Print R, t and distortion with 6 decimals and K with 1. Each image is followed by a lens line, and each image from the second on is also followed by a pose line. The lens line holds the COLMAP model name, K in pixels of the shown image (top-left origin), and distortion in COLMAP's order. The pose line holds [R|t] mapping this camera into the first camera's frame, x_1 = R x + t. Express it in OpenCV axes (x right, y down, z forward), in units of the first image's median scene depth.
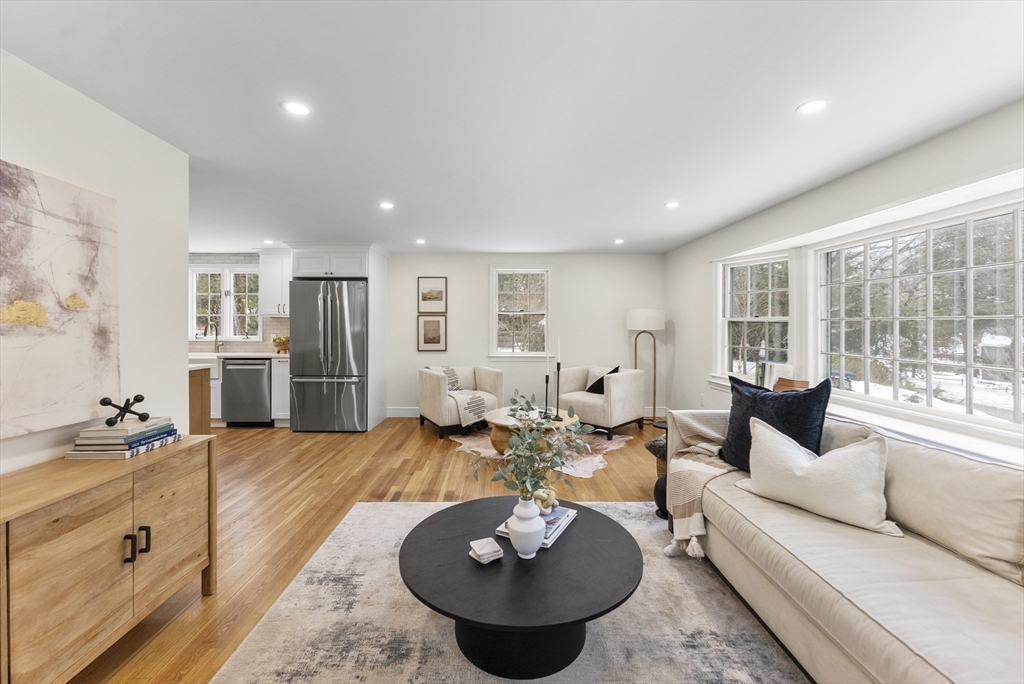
lens RADIAL K [[419.2, 0, 510.6], [0, 419.2, 325.8], [0, 0, 1]] dist [0.009983, -0.000888]
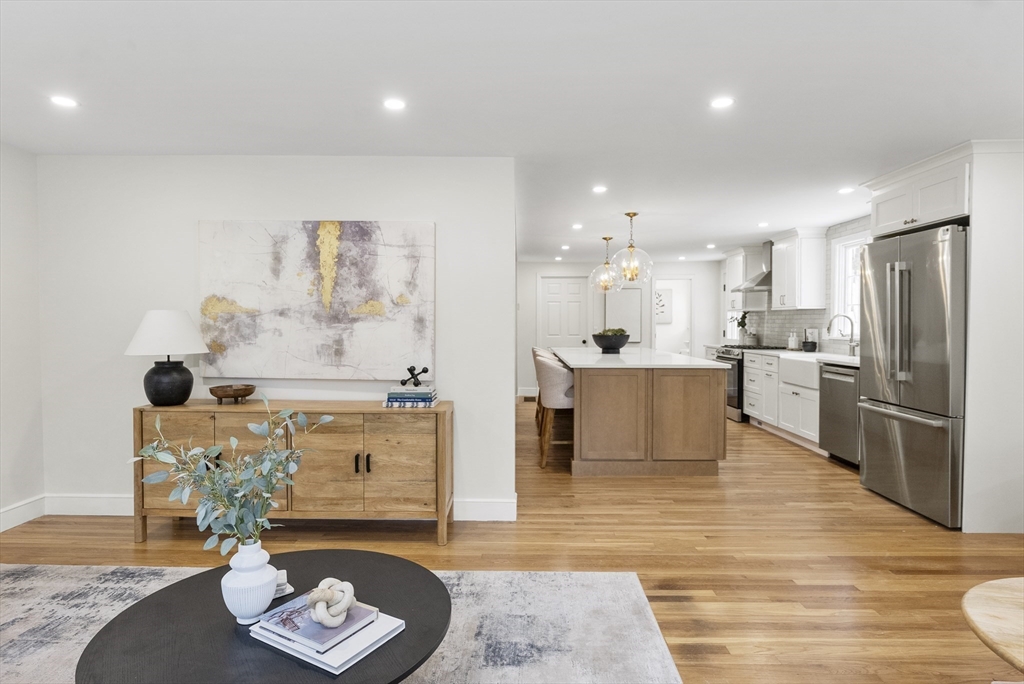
lens RADIAL K [[564.5, 0, 511.2], [0, 564.5, 338.8], [0, 0, 1]] dist [0.004942, -0.000134]
pose [[-0.041750, 0.023154, -0.998860, 0.859878], [0.000512, 0.999732, 0.023153, 0.032533], [0.999128, 0.000455, -0.041750, 1.315521]]
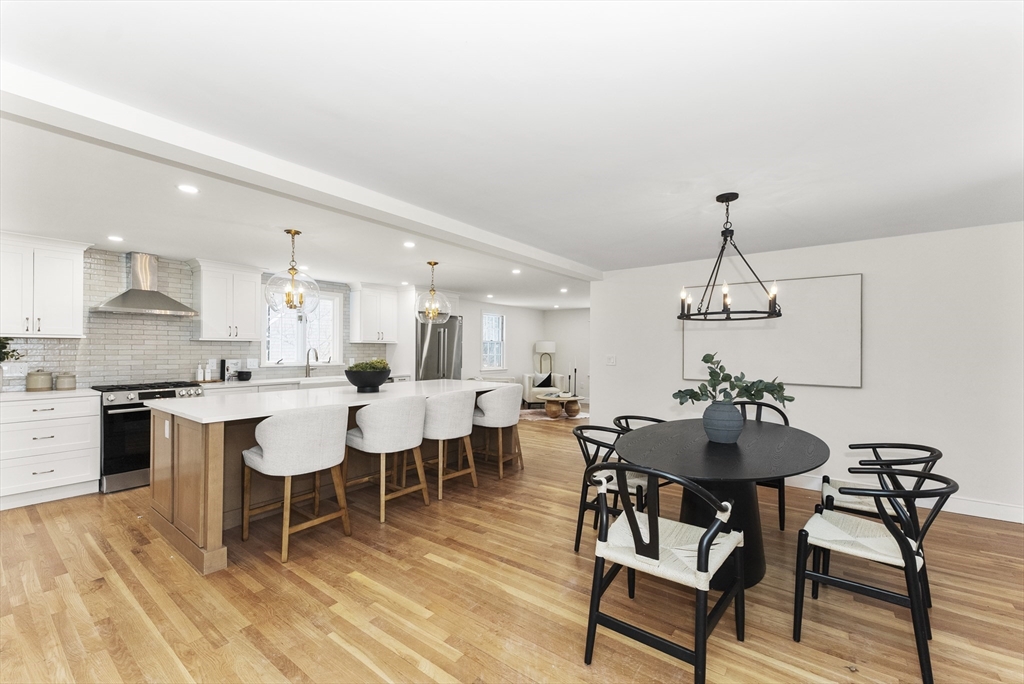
lens RADIAL K [[419.2, 0, 518.6], [0, 419.2, 348.5], [0, 0, 1]] dist [0.009983, -0.000888]
pose [[0.616766, -0.000054, 0.787147, -3.883071], [-0.005800, 0.999973, 0.004614, -0.048368], [-0.787125, -0.007411, 0.616749, -0.165003]]
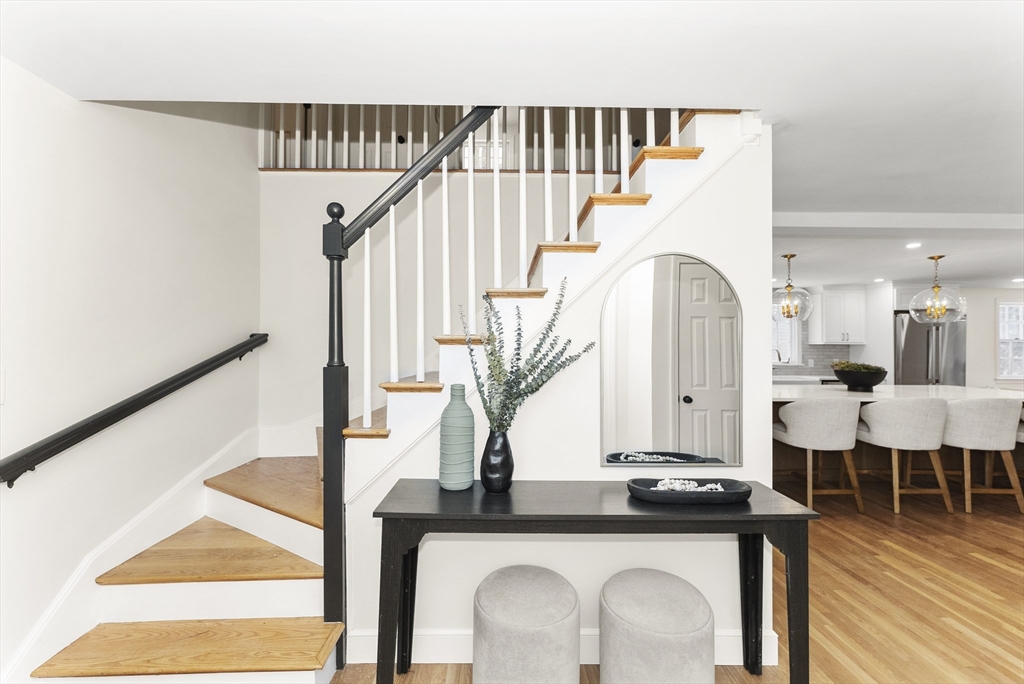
lens RADIAL K [[419.2, 0, 505.8], [0, 419.2, 343.8], [0, 0, 1]] dist [0.009983, -0.000888]
pose [[0.999998, -0.001562, -0.001576, -4.620309], [0.001555, 0.999989, -0.004365, -0.063485], [0.001583, 0.004363, 0.999989, -0.550864]]
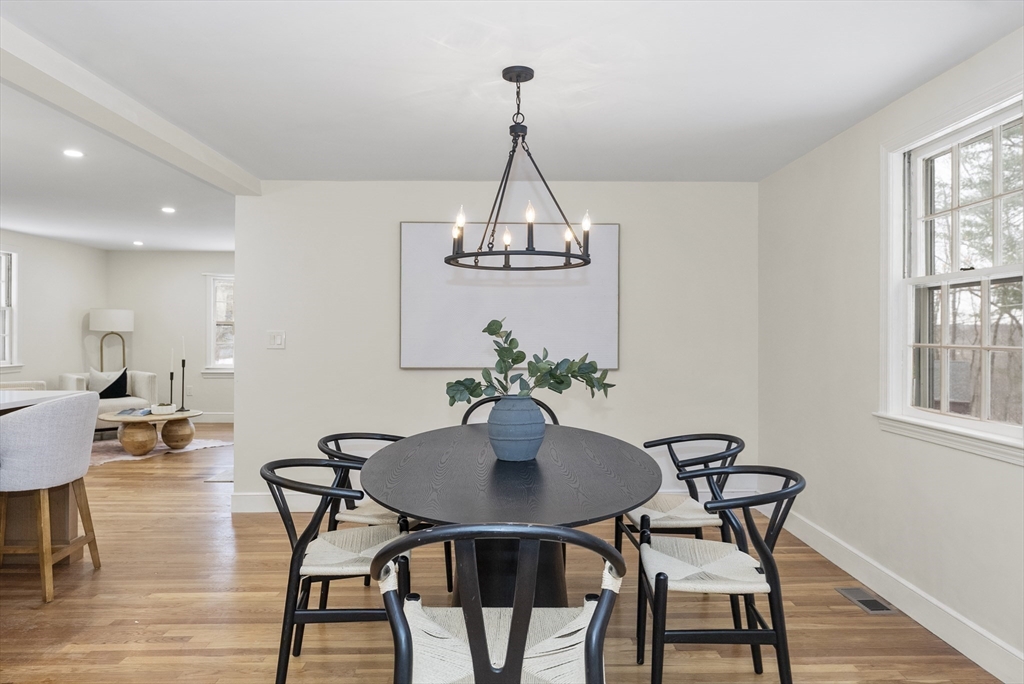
lens RADIAL K [[652.8, 0, 511.4], [0, 652.8, 334.1], [0, 0, 1]] dist [0.006501, 0.001301]
pose [[0.019089, -0.006938, 0.999794, -3.724742], [-0.008311, 0.999940, 0.007098, -0.005463], [-0.999783, -0.008445, 0.019030, 0.166448]]
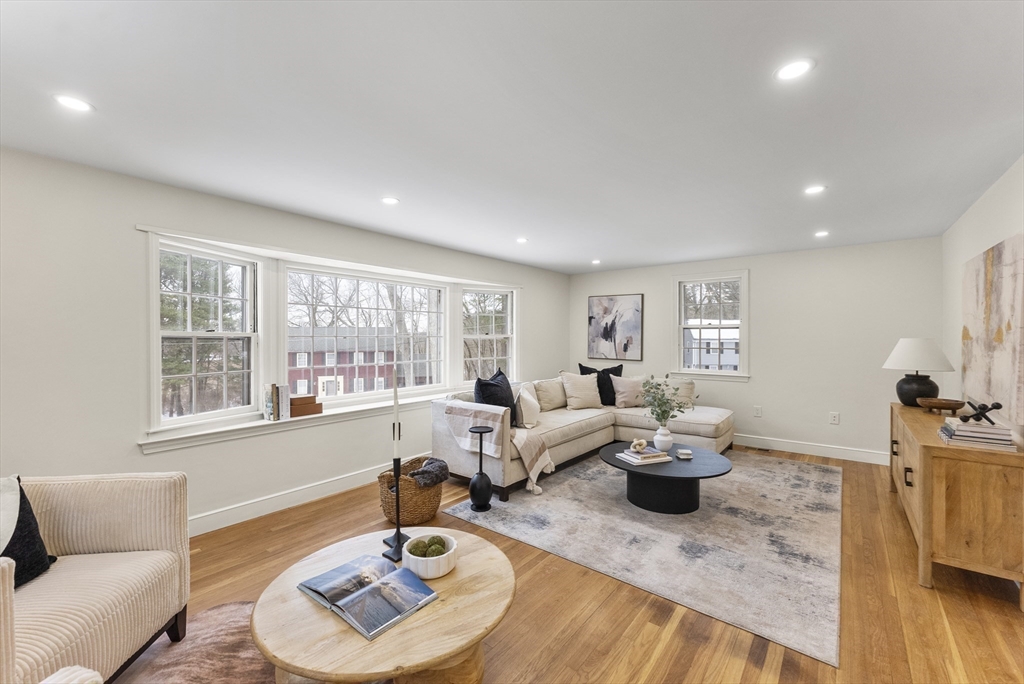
lens RADIAL K [[419.2, 0, 511.2], [0, 419.2, 342.8], [0, 0, 1]] dist [0.009983, -0.000888]
pose [[-0.768374, -0.004524, 0.639986, -0.613277], [0.001514, 0.999959, 0.008887, -0.013863], [-0.640000, 0.007797, -0.768336, 2.667160]]
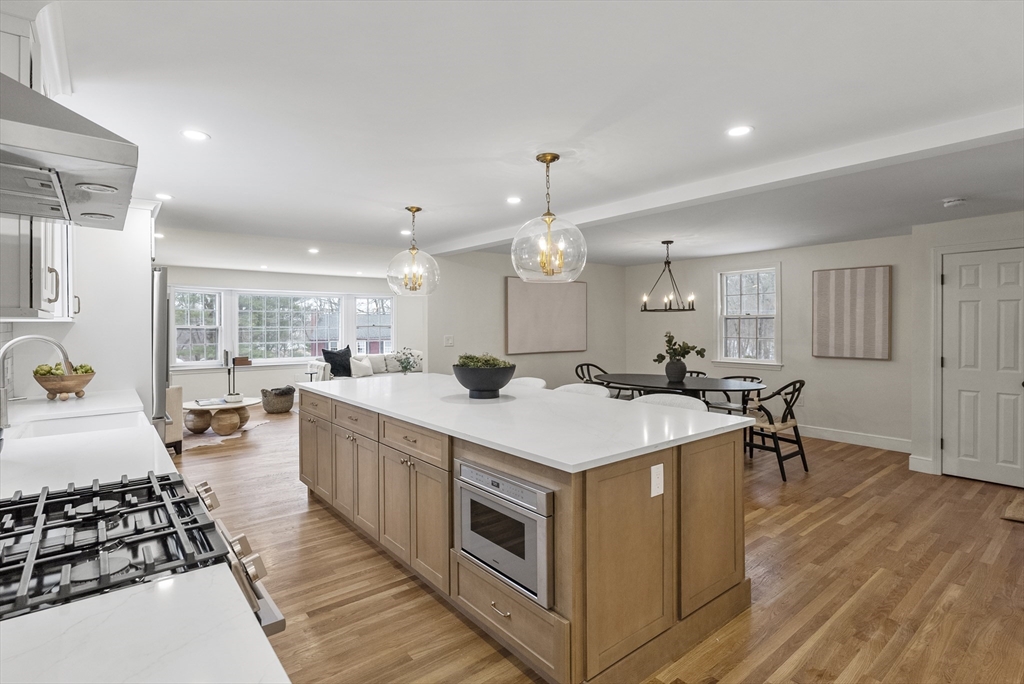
lens RADIAL K [[508.7, 0, 507.4], [0, 508.7, 333.8], [0, 0, 1]] dist [0.003933, 0.000968]
pose [[-0.618377, -0.013273, 0.785769, -4.119973], [-0.002816, 0.999888, 0.014674, -0.059970], [-0.785877, 0.006861, -0.618345, 2.977110]]
